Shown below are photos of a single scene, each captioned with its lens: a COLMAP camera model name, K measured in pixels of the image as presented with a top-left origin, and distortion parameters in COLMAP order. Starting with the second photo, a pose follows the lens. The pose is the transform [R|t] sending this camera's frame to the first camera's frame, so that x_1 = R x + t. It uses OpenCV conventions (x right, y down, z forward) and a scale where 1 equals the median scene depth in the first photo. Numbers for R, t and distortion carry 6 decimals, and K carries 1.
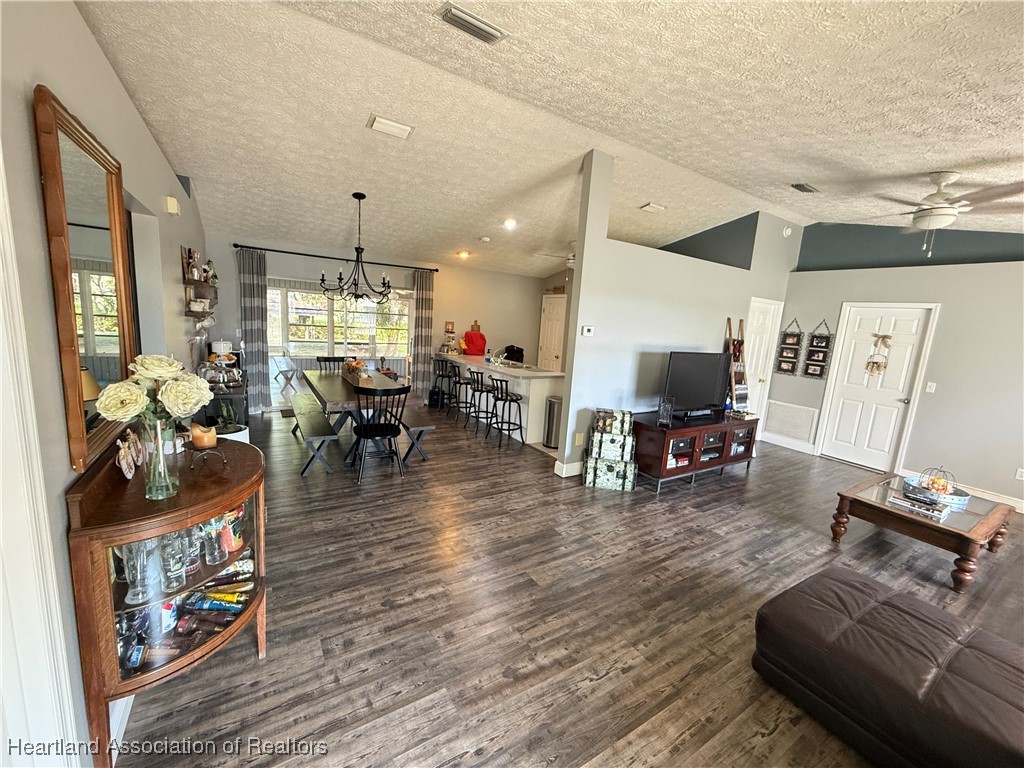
lens RADIAL K [[409.0, 0, 507.8], [0, 409.0, 383.7], [0, 0, 1]] dist [0.000146, -0.000031]
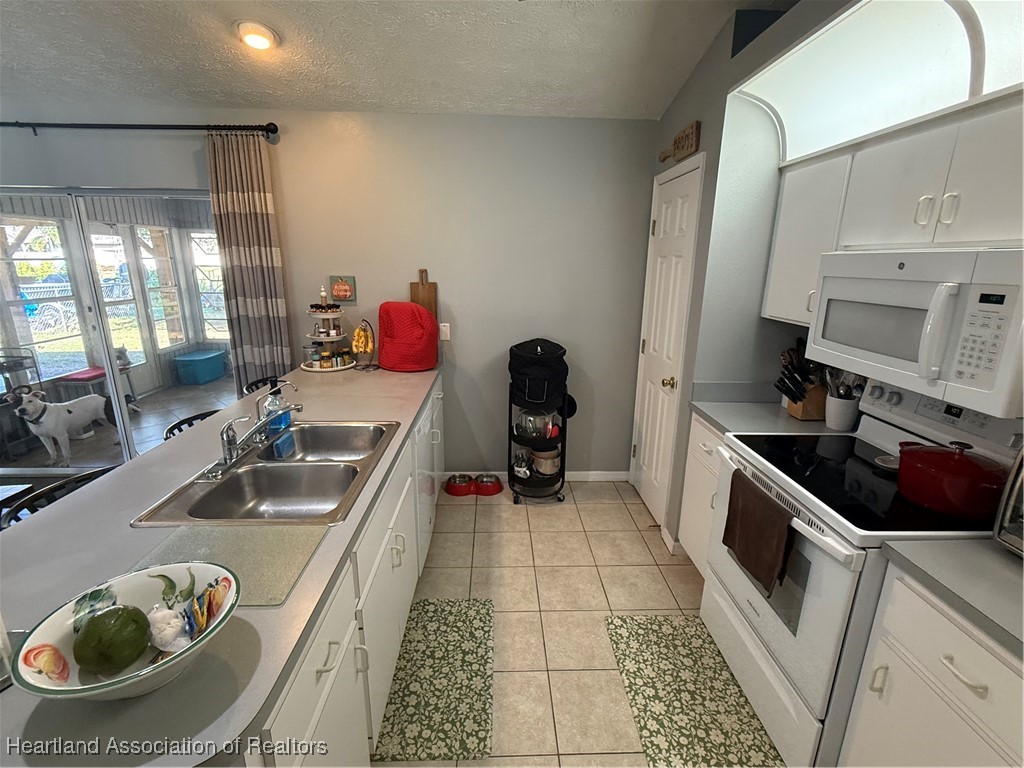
lens RADIAL K [[477.4, 0, 516.8], [0, 477.4, 388.3], [0, 0, 1]] dist [-0.000475, 0.001436]
pose [[0.866792, 0.077909, -0.492547, 0.418989], [-0.036785, 0.995019, 0.092653, -0.193004], [0.497312, -0.062192, 0.865340, 1.393276]]
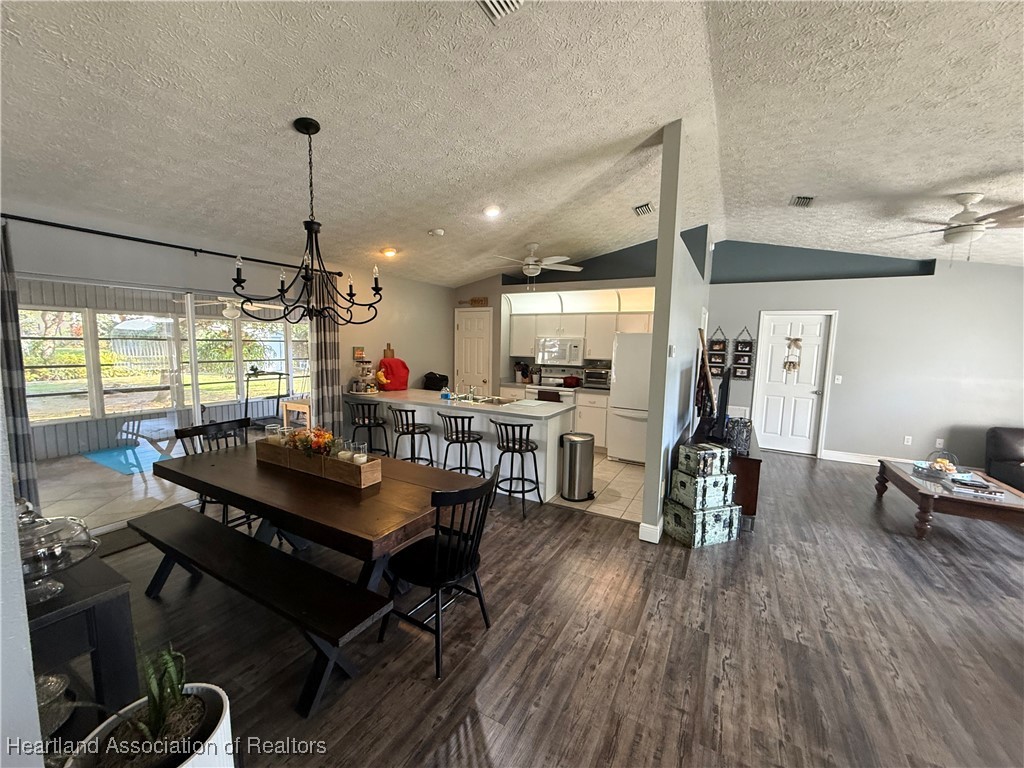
lens RADIAL K [[409.0, 0, 508.0], [0, 409.0, 384.6], [0, 0, 1]] dist [0.000146, -0.000031]
pose [[0.874012, -0.099843, 0.475536, -0.511631], [0.114852, 0.993379, -0.002524, -0.110166], [-0.472136, 0.056823, 0.879692, 0.513909]]
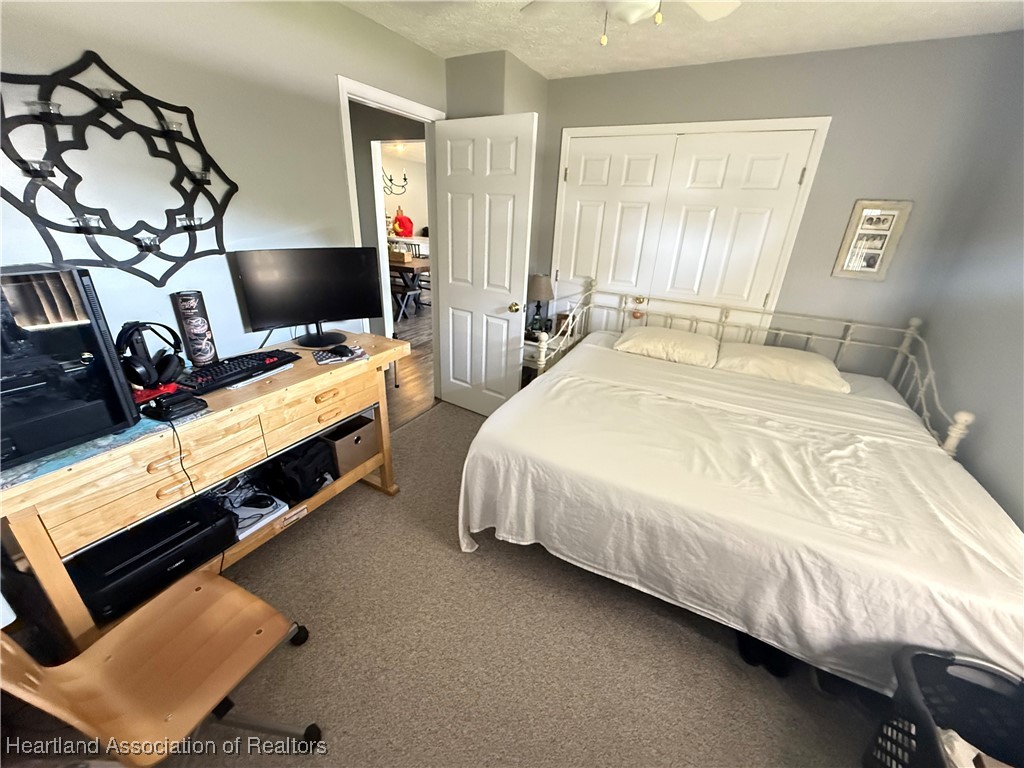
lens RADIAL K [[409.0, 0, 510.7], [0, 409.0, 385.2], [0, 0, 1]] dist [0.000146, -0.000031]
pose [[0.866871, -0.226516, 0.444100, -0.911417], [0.099548, 0.951525, 0.291016, 0.057045], [-0.488492, -0.208064, 0.847399, -0.563983]]
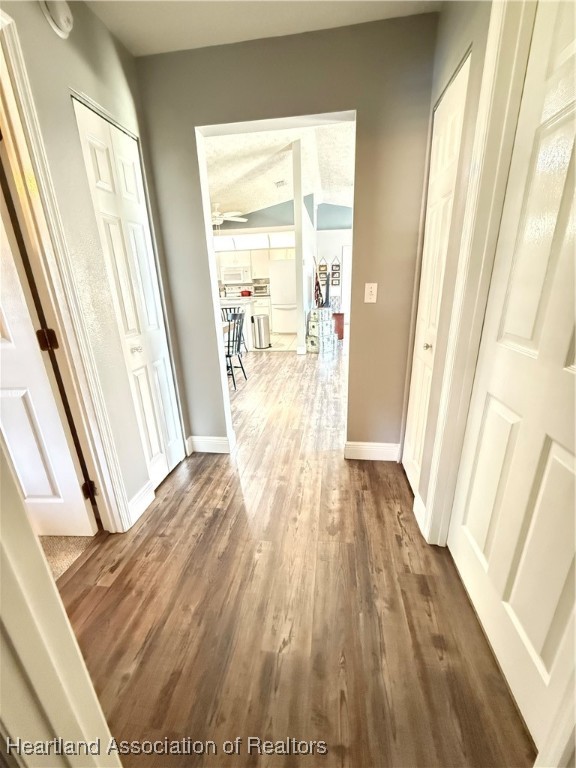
lens RADIAL K [[306.7, 0, 290.6], [0, 306.7, 380.8], [0, 0, 1]] dist [0.000146, -0.000031]
pose [[0.633559, -0.319651, 0.704575, -0.967908], [0.197324, 0.947306, 0.252337, 0.001488], [-0.748108, -0.020840, 0.663249, 0.230067]]
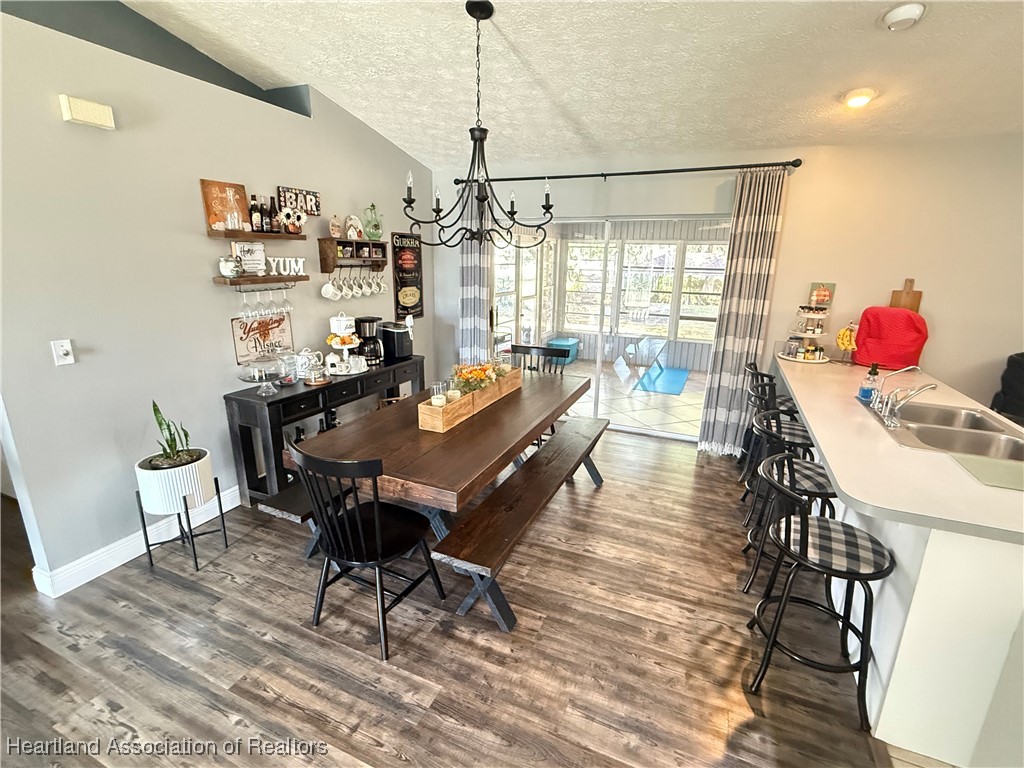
lens RADIAL K [[477.4, 0, 510.3], [0, 477.4, 385.4], [0, 0, 1]] dist [-0.000475, 0.001436]
pose [[0.565147, 0.159093, -0.809505, 0.186695], [-0.110445, 0.986987, 0.116868, -0.136065], [0.817564, 0.023358, 0.575364, 0.889773]]
